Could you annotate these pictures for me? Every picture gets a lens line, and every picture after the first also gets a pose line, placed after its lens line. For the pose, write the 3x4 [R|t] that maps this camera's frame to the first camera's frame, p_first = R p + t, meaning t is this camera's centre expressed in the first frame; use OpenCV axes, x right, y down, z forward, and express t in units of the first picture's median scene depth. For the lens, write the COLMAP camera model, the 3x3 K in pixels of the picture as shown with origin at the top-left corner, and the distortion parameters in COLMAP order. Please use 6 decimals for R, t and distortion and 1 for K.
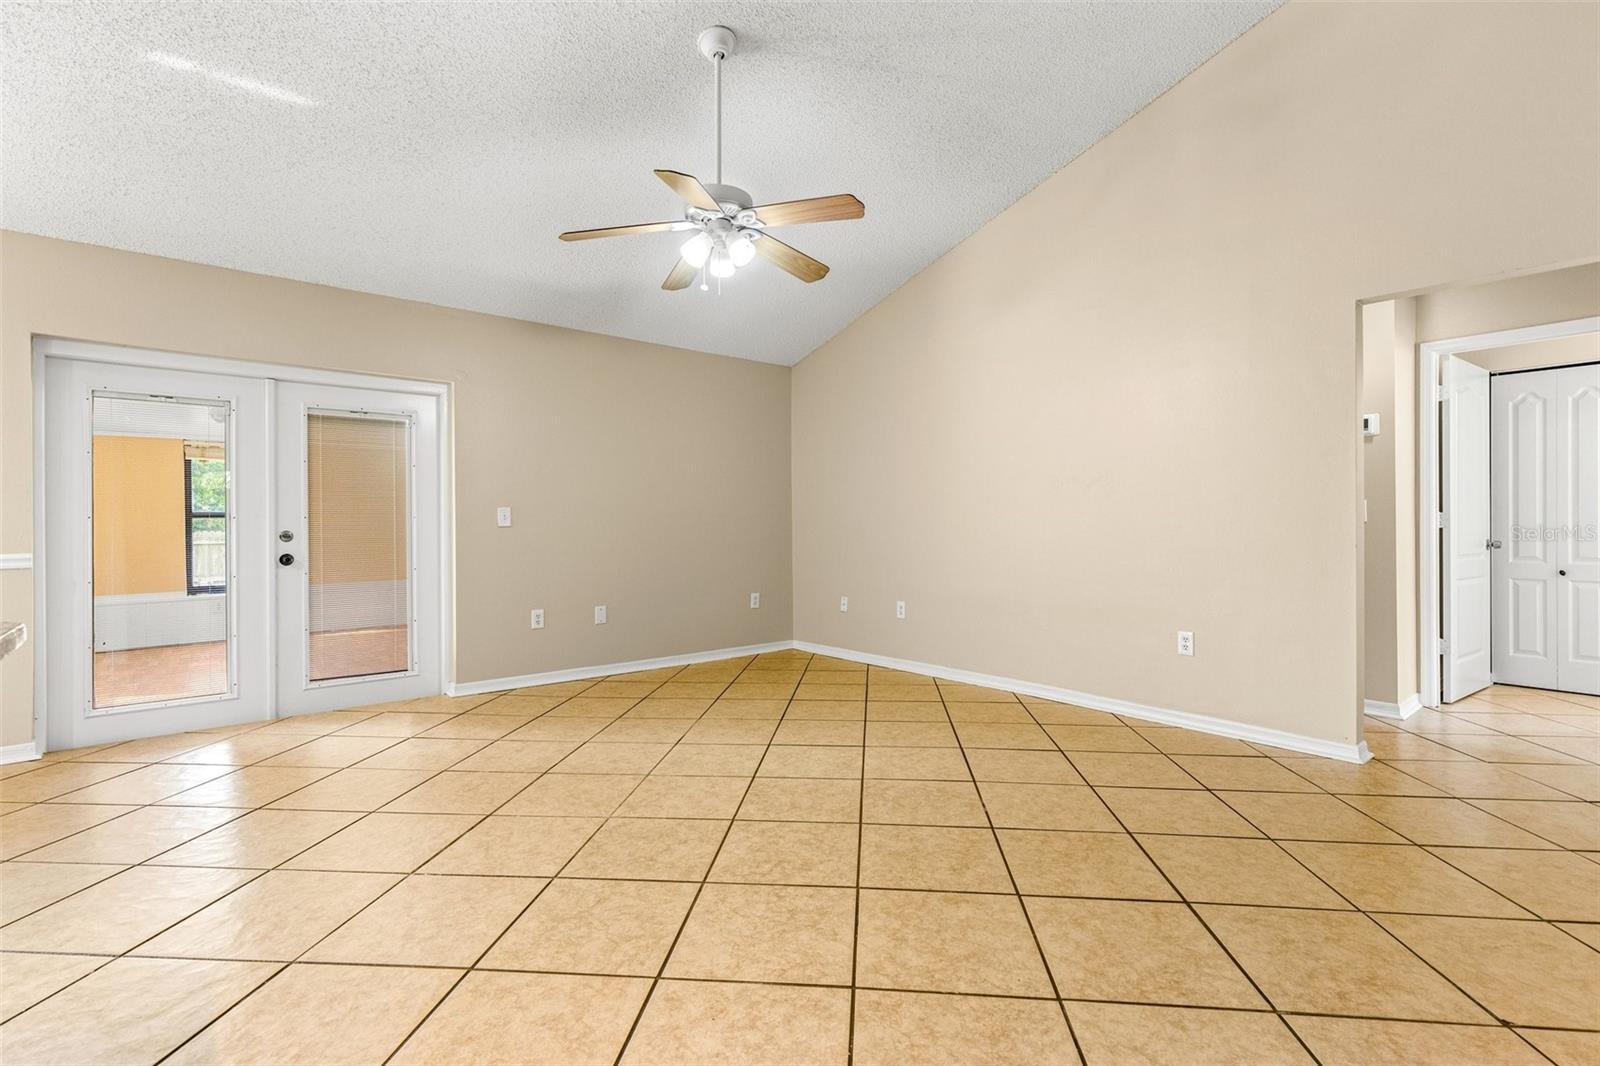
lens RADIAL K [[719.6, 0, 798.6], [0, 719.6, 523.6], [0, 0, 1]] dist [0.005618, -0.000705]
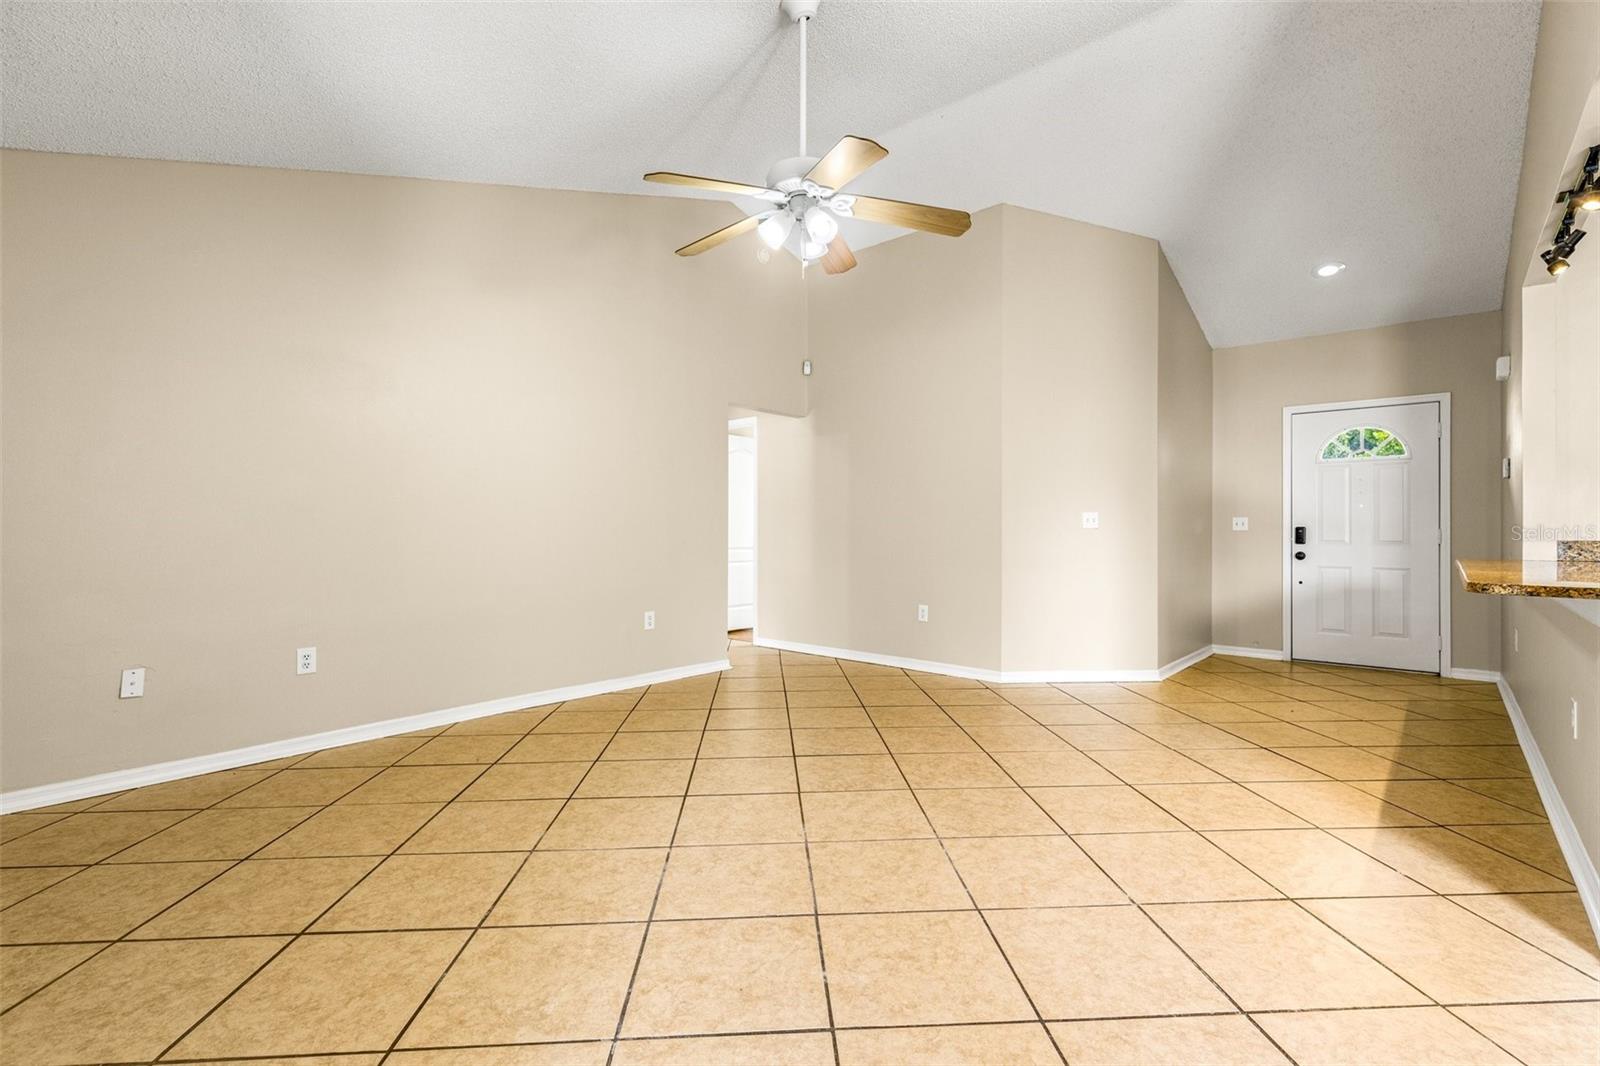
lens RADIAL K [[719.6, 0, 793.7], [0, 719.6, 529.2], [0, 0, 1]] dist [0.005618, -0.000705]
pose [[-0.139883, 0.002493, 0.990165, -1.127785], [-0.000708, 0.999996, -0.002618, -0.000088], [-0.990168, -0.001067, -0.139880, 1.262086]]
